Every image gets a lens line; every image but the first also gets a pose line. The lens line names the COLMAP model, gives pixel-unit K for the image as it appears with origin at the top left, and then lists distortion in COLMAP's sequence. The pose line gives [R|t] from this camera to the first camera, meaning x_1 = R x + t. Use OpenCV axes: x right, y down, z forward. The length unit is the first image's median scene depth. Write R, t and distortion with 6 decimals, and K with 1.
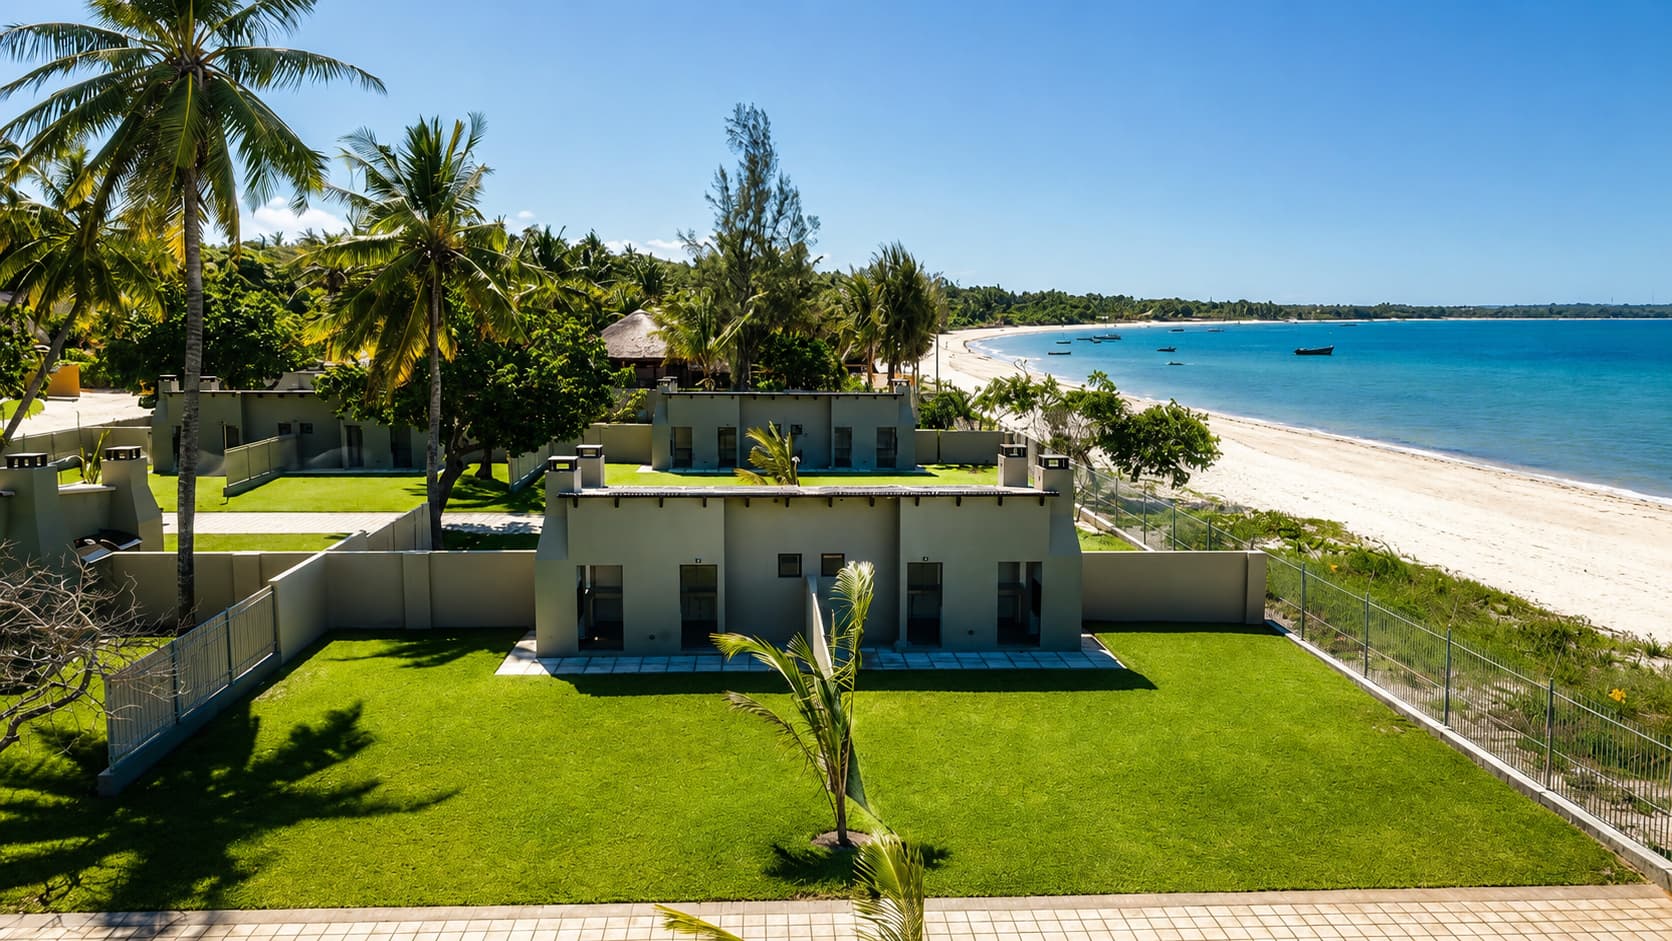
lens RADIAL K [[1277.5, 0, 836.0], [0, 1277.5, 470.5], [0, 0, 1]] dist [0.013812, -0.001276]
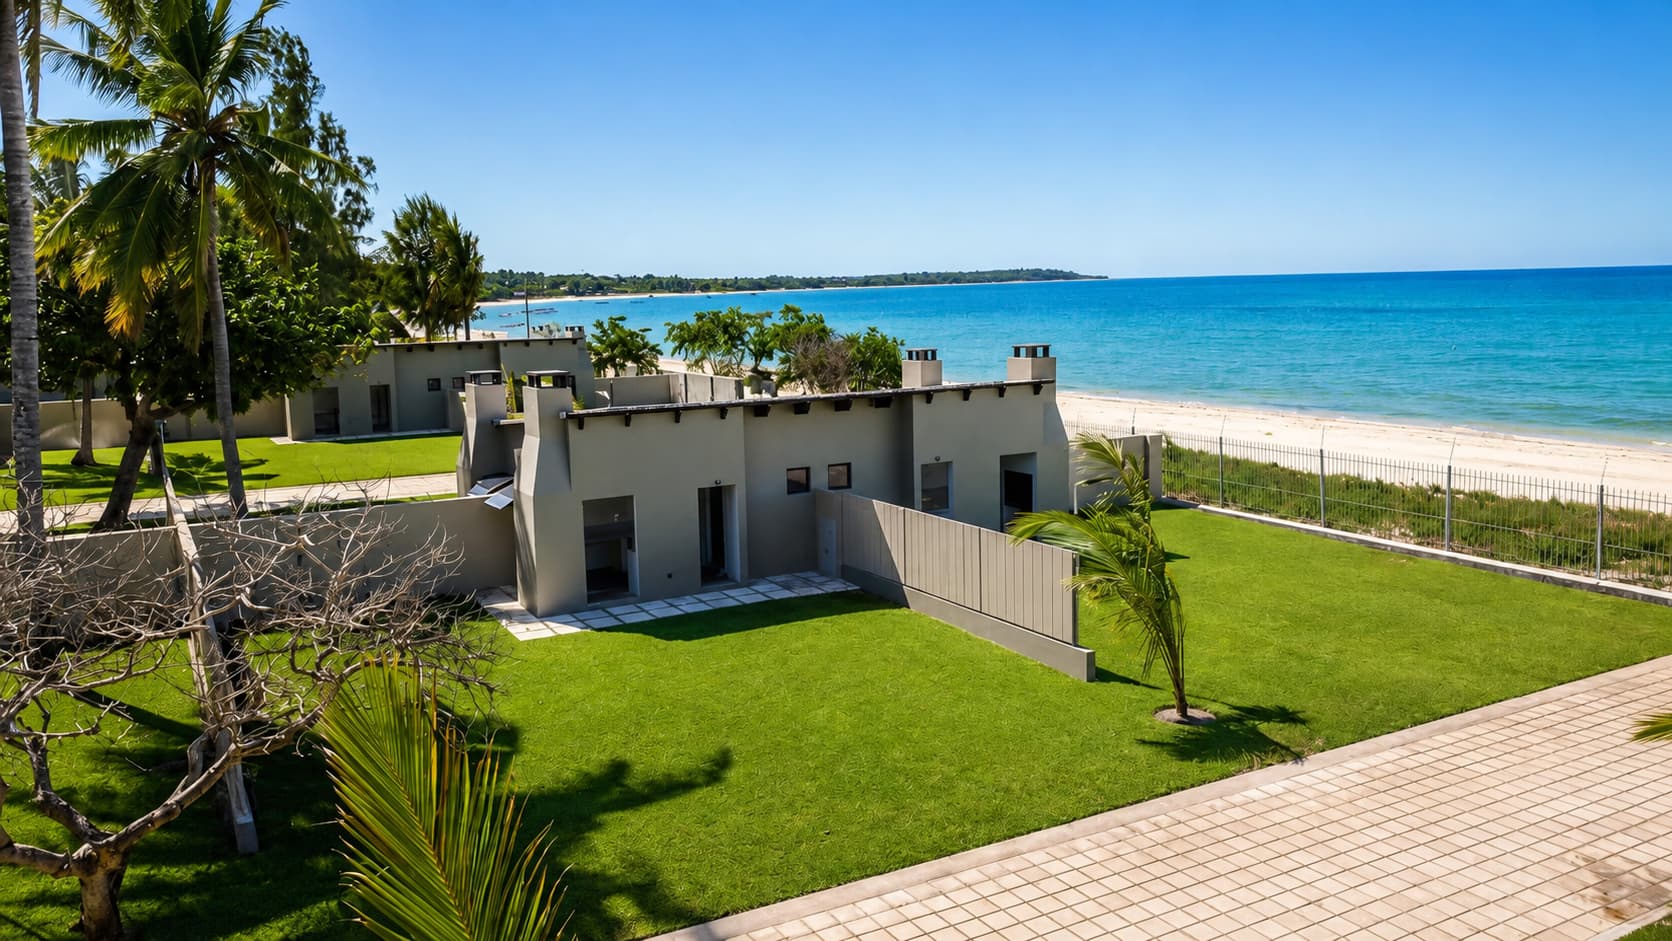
lens RADIAL K [[1277.5, 0, 836.0], [0, 1277.5, 470.5], [0, 0, 1]] dist [0.013812, -0.001276]
pose [[0.893950, -0.086552, 0.439729, -0.412843], [0.079700, 0.996237, 0.034064, 0.039809], [-0.441022, 0.004595, 0.897484, 0.185695]]
